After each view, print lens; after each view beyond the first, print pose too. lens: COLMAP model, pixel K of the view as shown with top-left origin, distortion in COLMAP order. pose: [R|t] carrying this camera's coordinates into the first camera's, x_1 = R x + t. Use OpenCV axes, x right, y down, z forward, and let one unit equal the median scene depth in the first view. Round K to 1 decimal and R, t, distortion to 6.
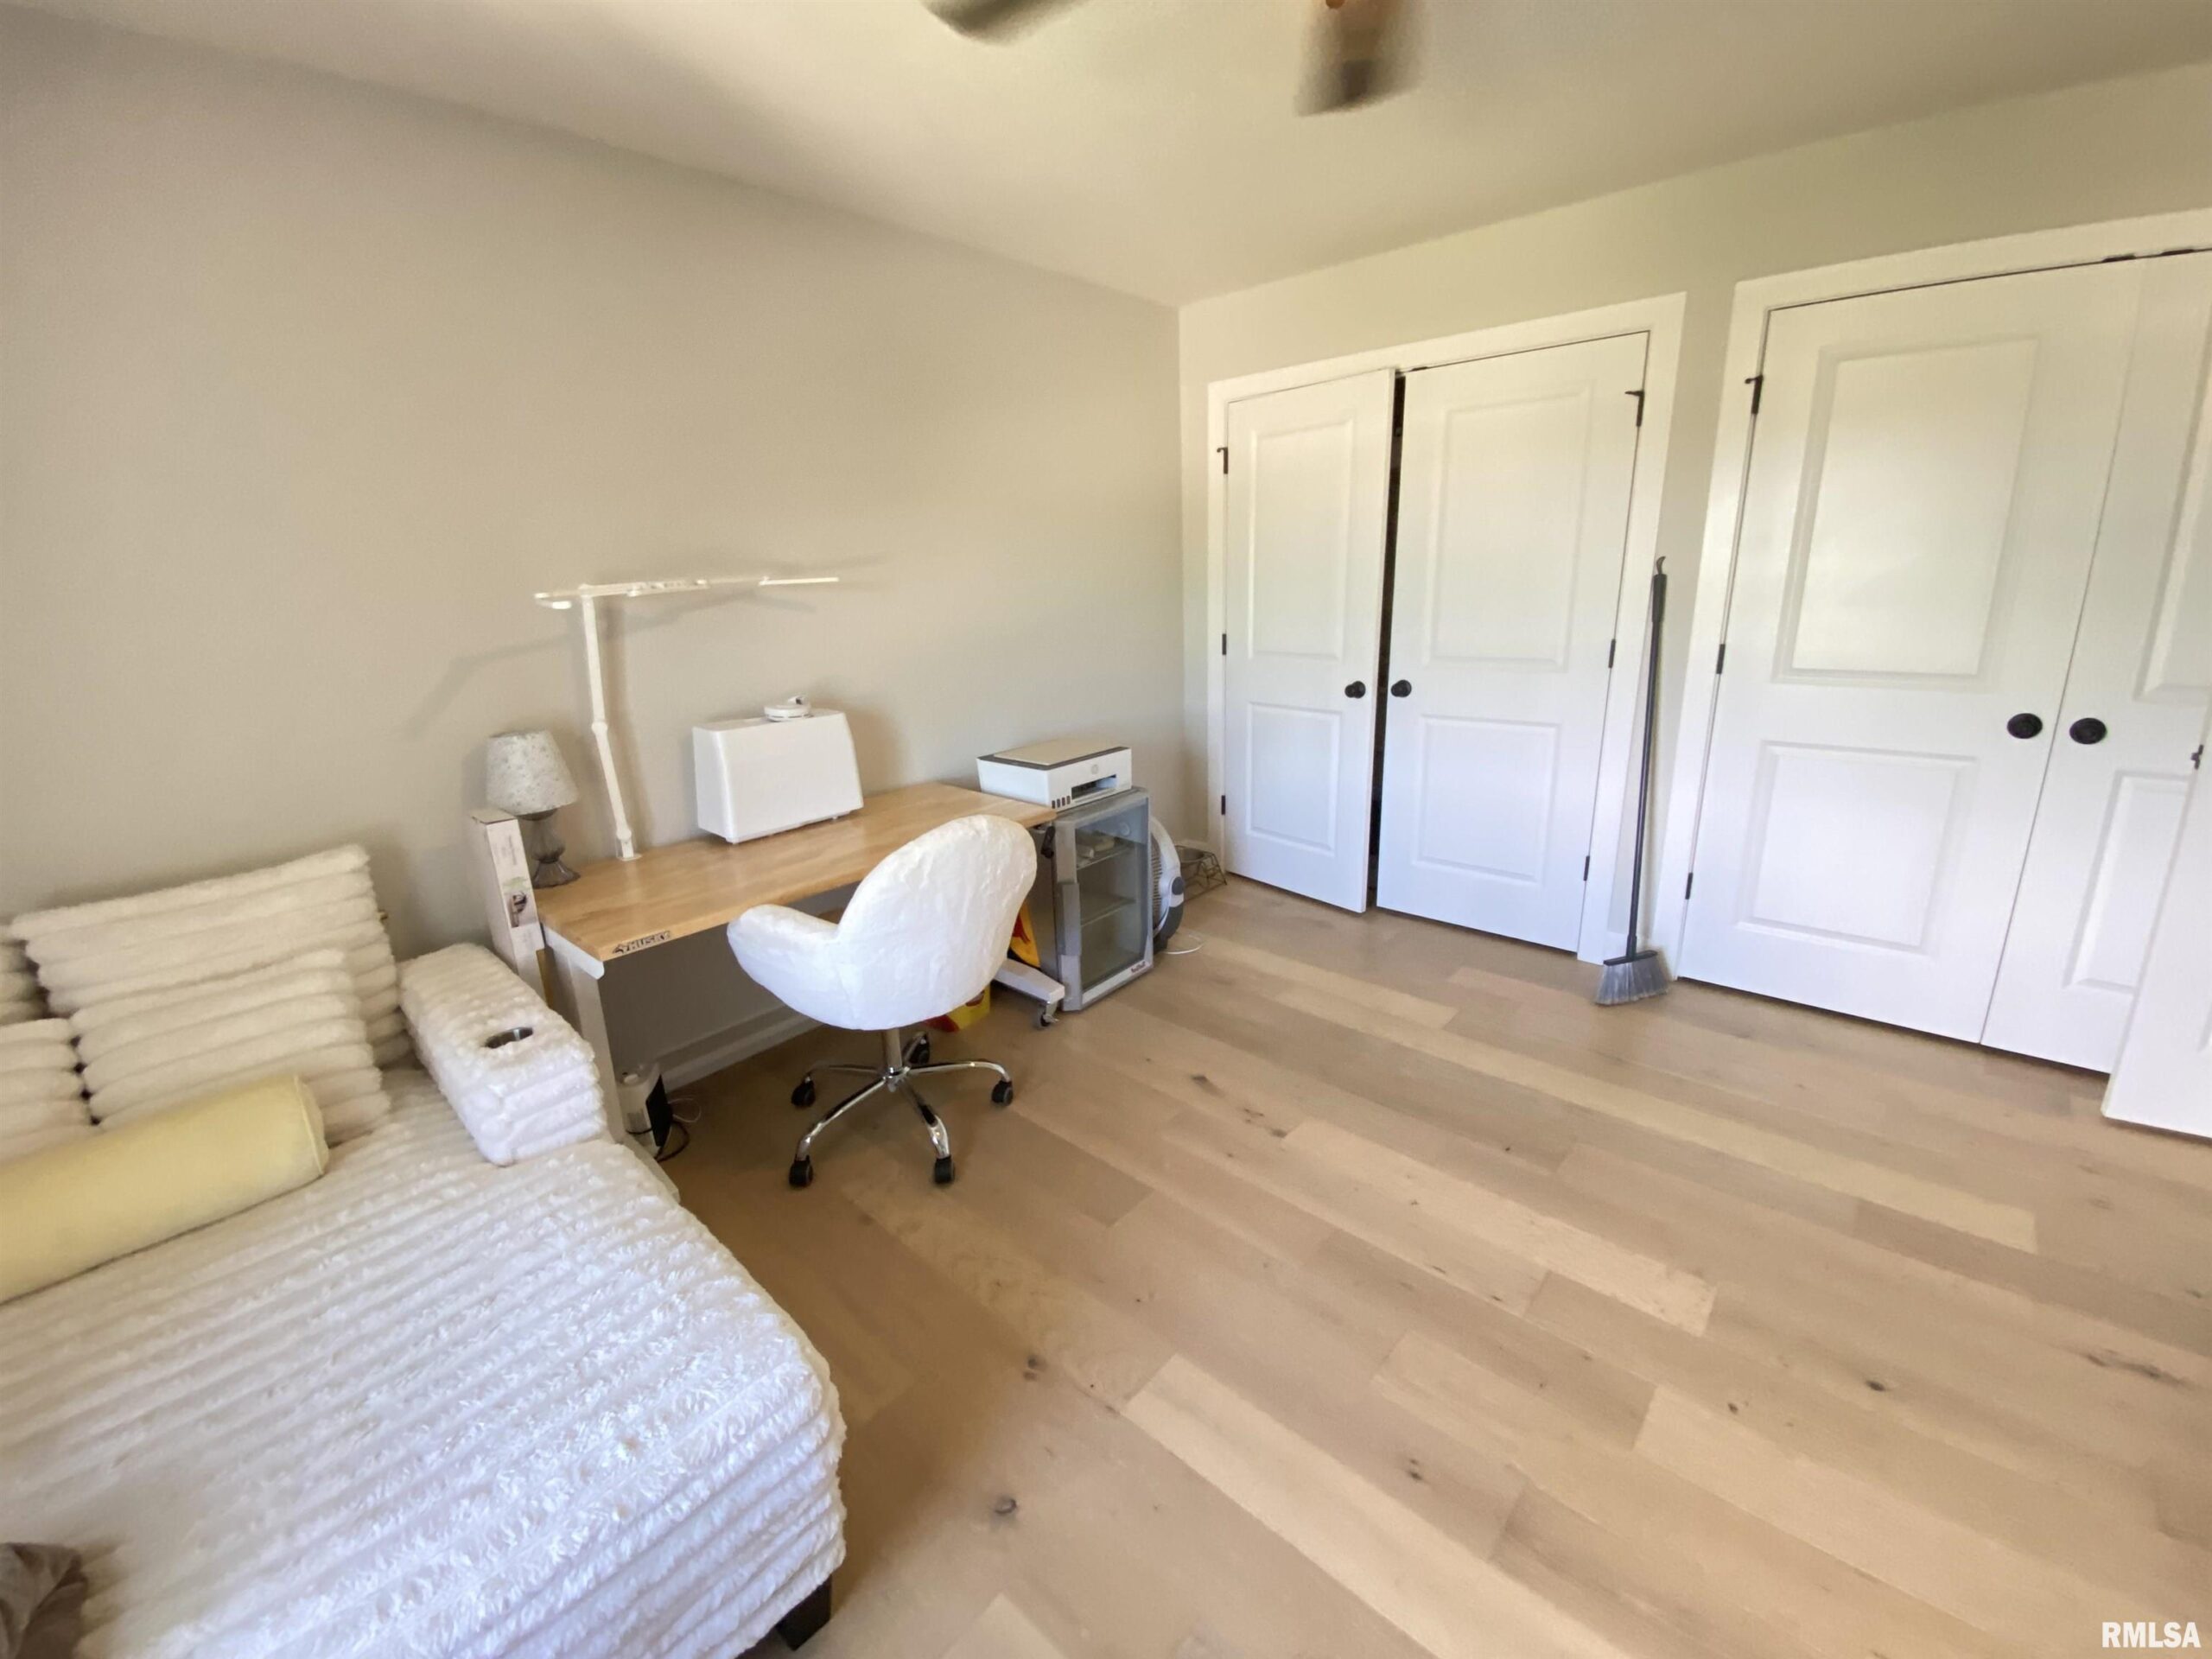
lens RADIAL K [[898.7, 0, 1085.7], [0, 898.7, 822.3], [0, 0, 1]] dist [0.016340, -0.019642]
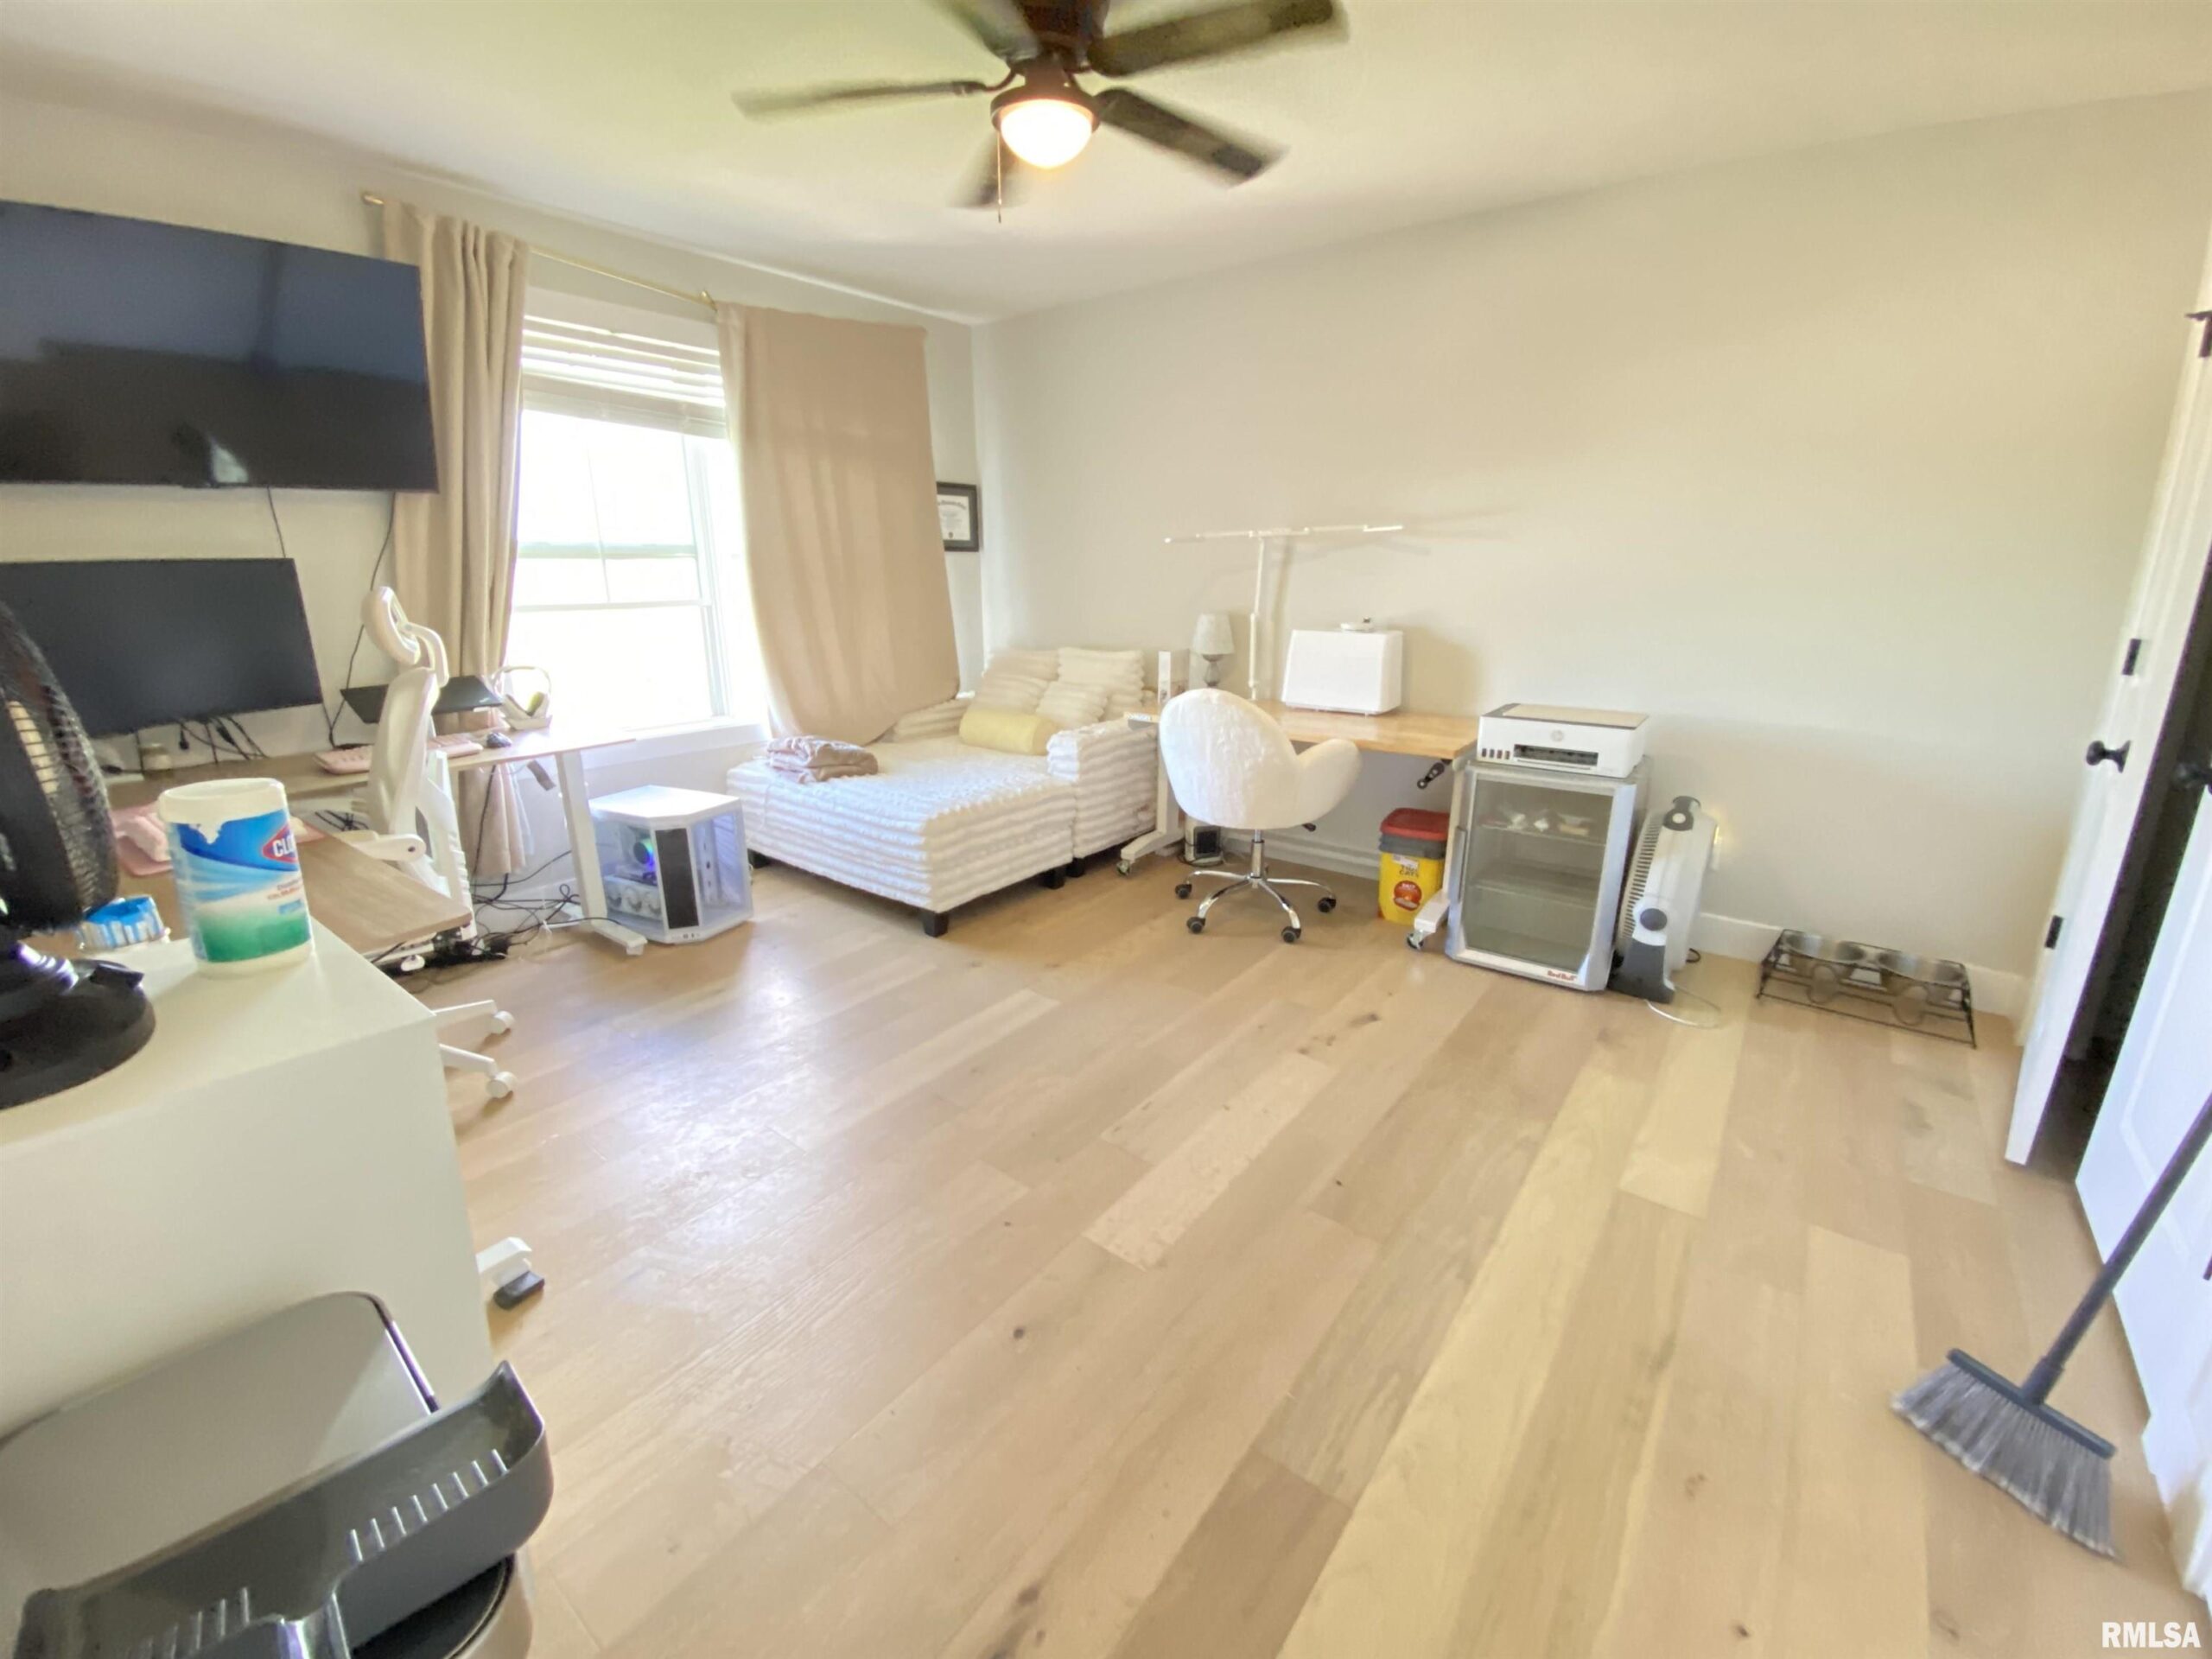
lens RADIAL K [[898.7, 0, 1085.7], [0, 898.7, 822.3], [0, 0, 1]] dist [0.016340, -0.019642]
pose [[0.065799, 0.307132, -0.949389, 1.032560], [-0.277371, 0.919583, 0.278266, -0.117434], [0.958507, 0.245024, 0.145698, 0.488048]]
